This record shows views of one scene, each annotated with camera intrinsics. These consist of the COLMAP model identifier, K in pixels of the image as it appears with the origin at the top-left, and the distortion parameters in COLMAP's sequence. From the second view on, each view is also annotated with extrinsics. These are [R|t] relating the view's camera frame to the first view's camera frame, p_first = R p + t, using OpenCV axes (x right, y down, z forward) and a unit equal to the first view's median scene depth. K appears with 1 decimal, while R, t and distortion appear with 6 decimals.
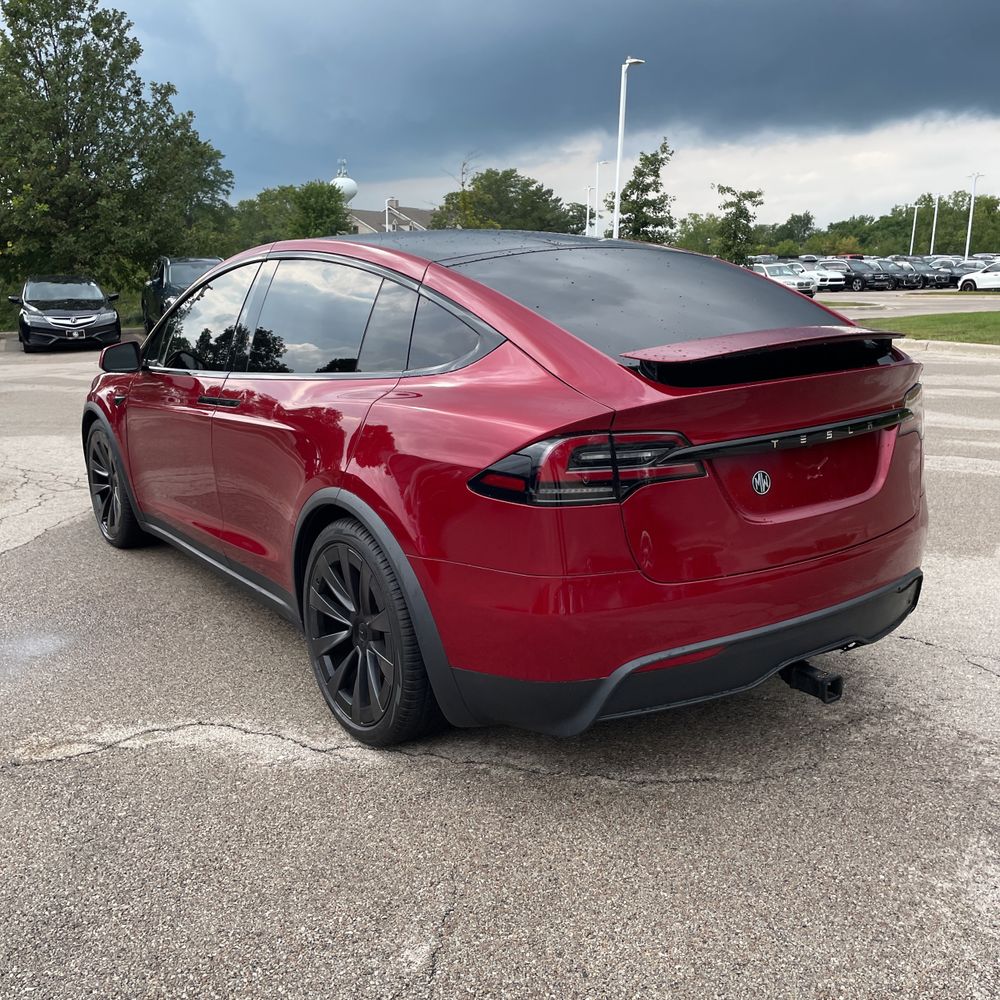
lens RADIAL K [[1026.0, 0, 499.2], [0, 1026.0, 471.9], [0, 0, 1]] dist [0.016037, 0.015226]
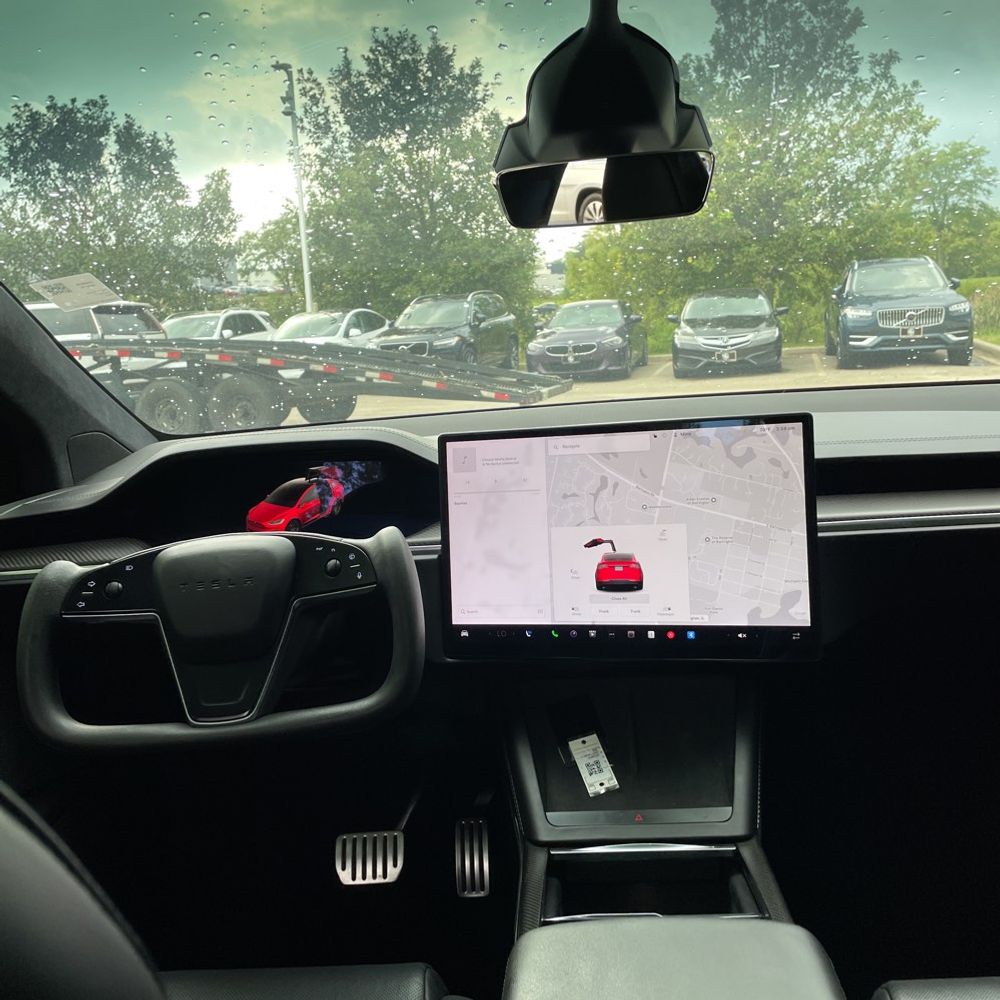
lens RADIAL K [[975.6, 0, 500.0], [0, 975.6, 500.0], [0, 0, 1]] dist [0.098634, -0.104612]
pose [[0.761634, 0.086780, -0.642170, -0.012126], [-0.075241, 0.996132, 0.045375, -0.027577], [0.643624, 0.013758, 0.765218, 0.186608]]
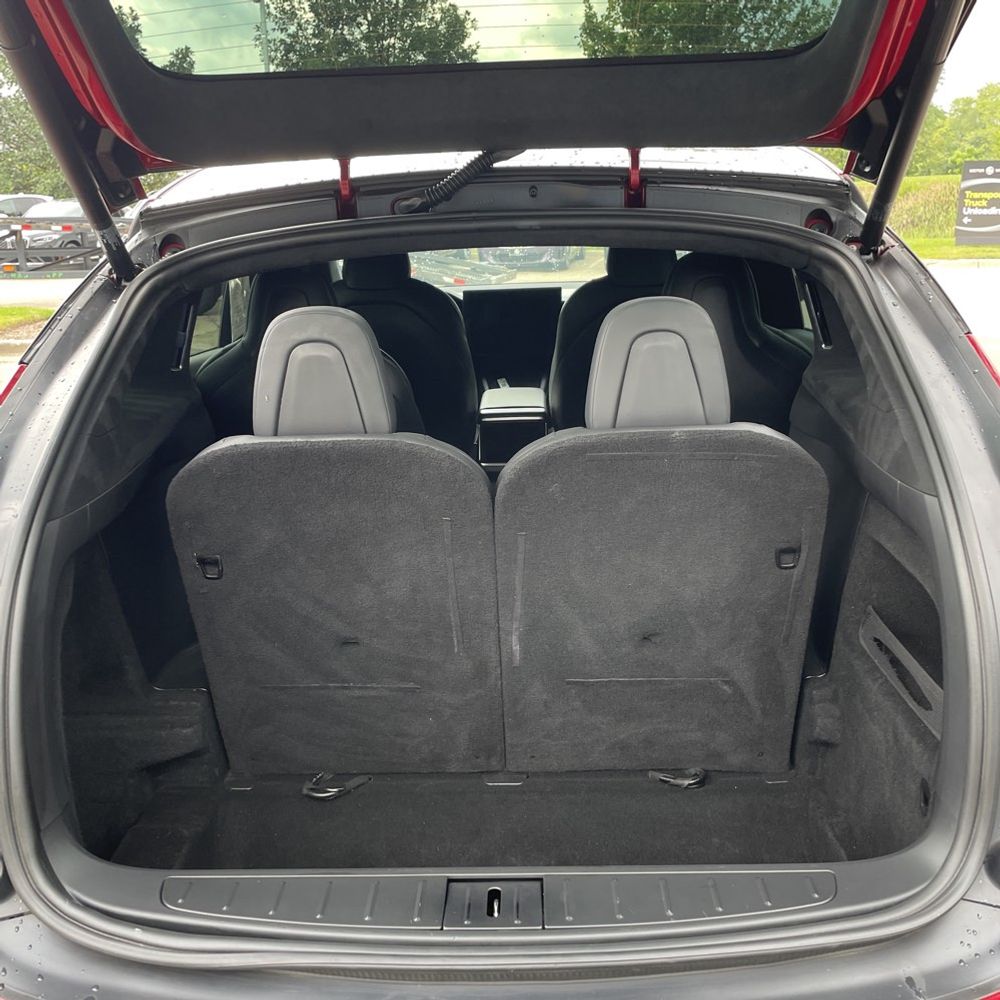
lens RADIAL K [[988.2, 0, 502.6], [0, 988.2, 477.9], [0, 0, 1]] dist [0.108971, -0.134790]
pose [[0.793401, 0.160071, -0.587275, 0.061213], [-0.102654, 0.986171, 0.130112, -0.020774], [0.599981, -0.042945, 0.798861, 0.095823]]
